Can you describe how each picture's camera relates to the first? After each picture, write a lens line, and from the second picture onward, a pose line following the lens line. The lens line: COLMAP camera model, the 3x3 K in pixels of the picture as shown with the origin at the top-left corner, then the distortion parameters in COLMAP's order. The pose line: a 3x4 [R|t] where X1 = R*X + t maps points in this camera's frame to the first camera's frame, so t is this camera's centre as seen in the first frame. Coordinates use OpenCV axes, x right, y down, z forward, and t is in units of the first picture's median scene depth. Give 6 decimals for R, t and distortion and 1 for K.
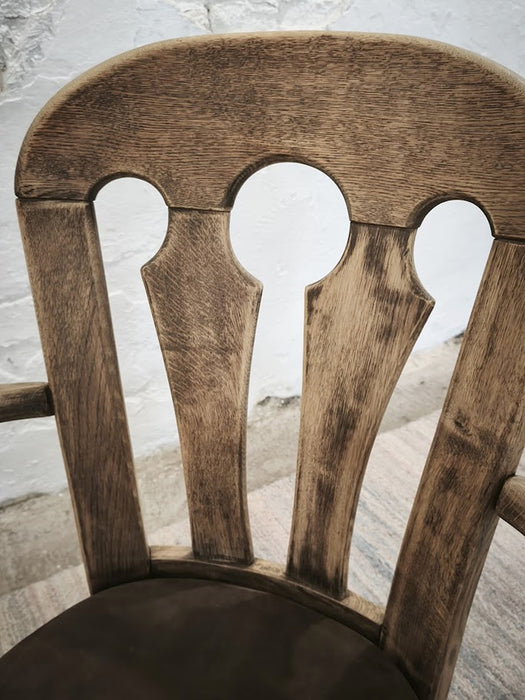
lens RADIAL K [[660.3, 0, 257.4], [0, 660.3, 353.6], [0, 0, 1]] dist [0.042396, 0.000000]
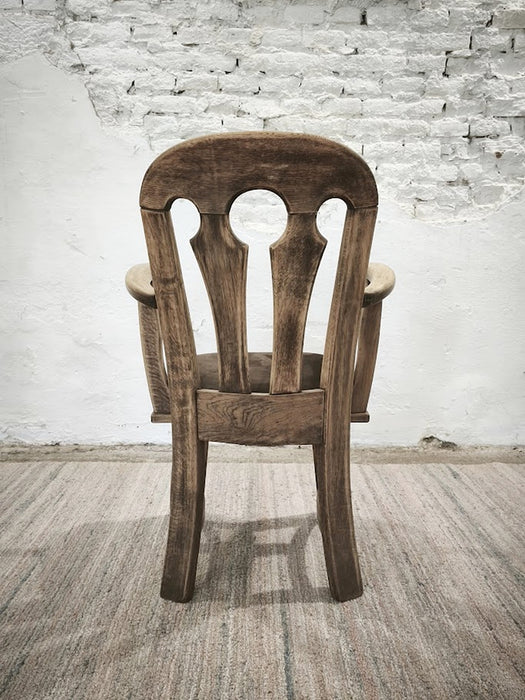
lens RADIAL K [[660.3, 0, 261.2], [0, 660.3, 350.7], [0, 0, 1]] dist [0.042396, 0.000000]
pose [[0.866180, 0.102977, -0.489007, 1.092133], [-0.281397, 0.909162, -0.306984, 1.263122], [0.412975, 0.403509, 0.816475, -1.337972]]
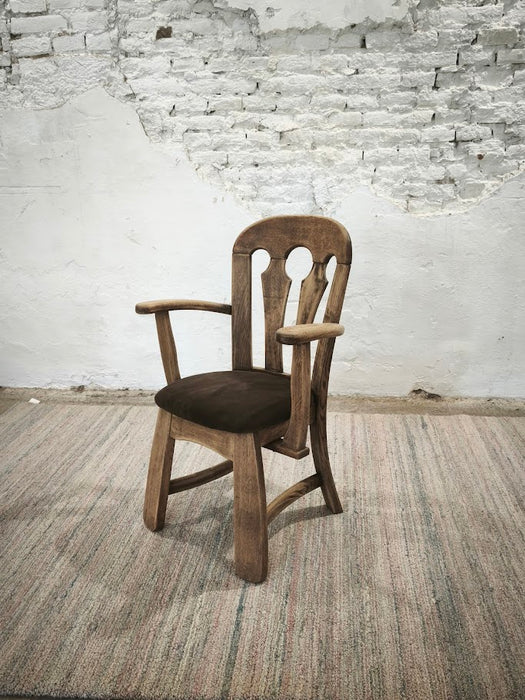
lens RADIAL K [[660.3, 0, 256.5], [0, 660.3, 353.0], [0, 0, 1]] dist [0.042396, 0.000000]
pose [[0.793265, 0.188244, -0.579047, 1.950127], [-0.313483, 0.941546, -0.123367, 0.939150], [0.521976, 0.279384, 0.805907, -2.145128]]
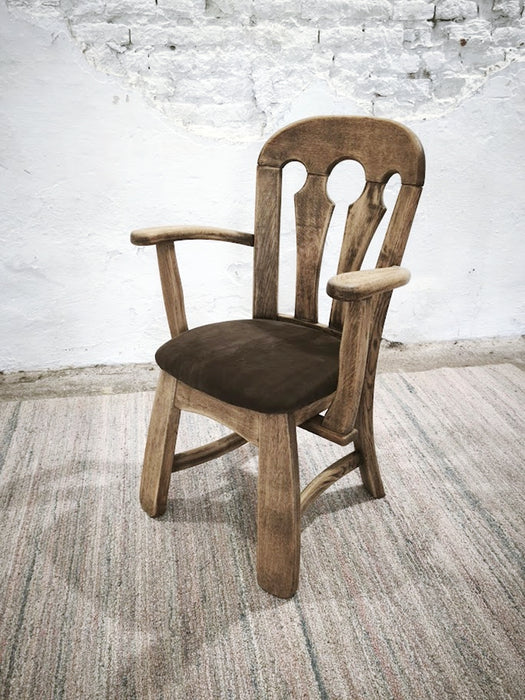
lens RADIAL K [[660.3, 0, 257.5], [0, 660.3, 350.0], [0, 0, 1]] dist [0.042396, 0.000000]
pose [[0.934432, 0.175083, -0.310135, 0.636631], [-0.206101, 0.976026, -0.069976, 0.713655], [0.290448, 0.129306, 0.948114, -1.541901]]
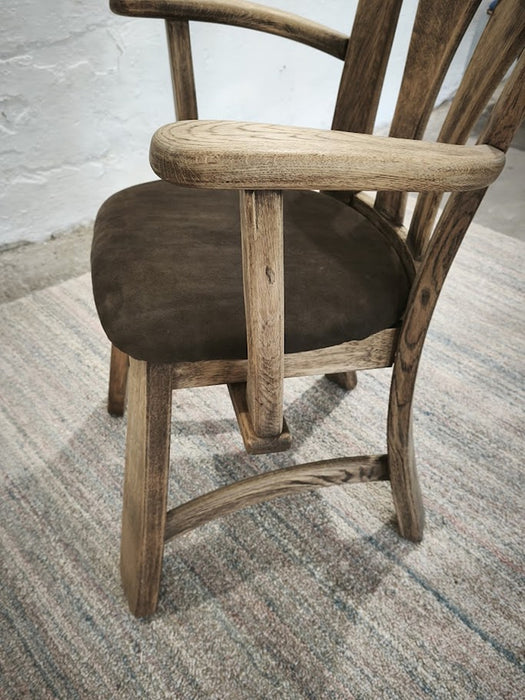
lens RADIAL K [[660.3, 0, 263.5], [0, 660.3, 350.0], [0, 0, 1]] dist [0.042396, 0.000000]
pose [[0.976882, -0.080583, 0.198008, -0.376292], [0.055582, 0.990121, 0.128732, 0.642490], [-0.206425, -0.114750, 0.971710, -0.733914]]
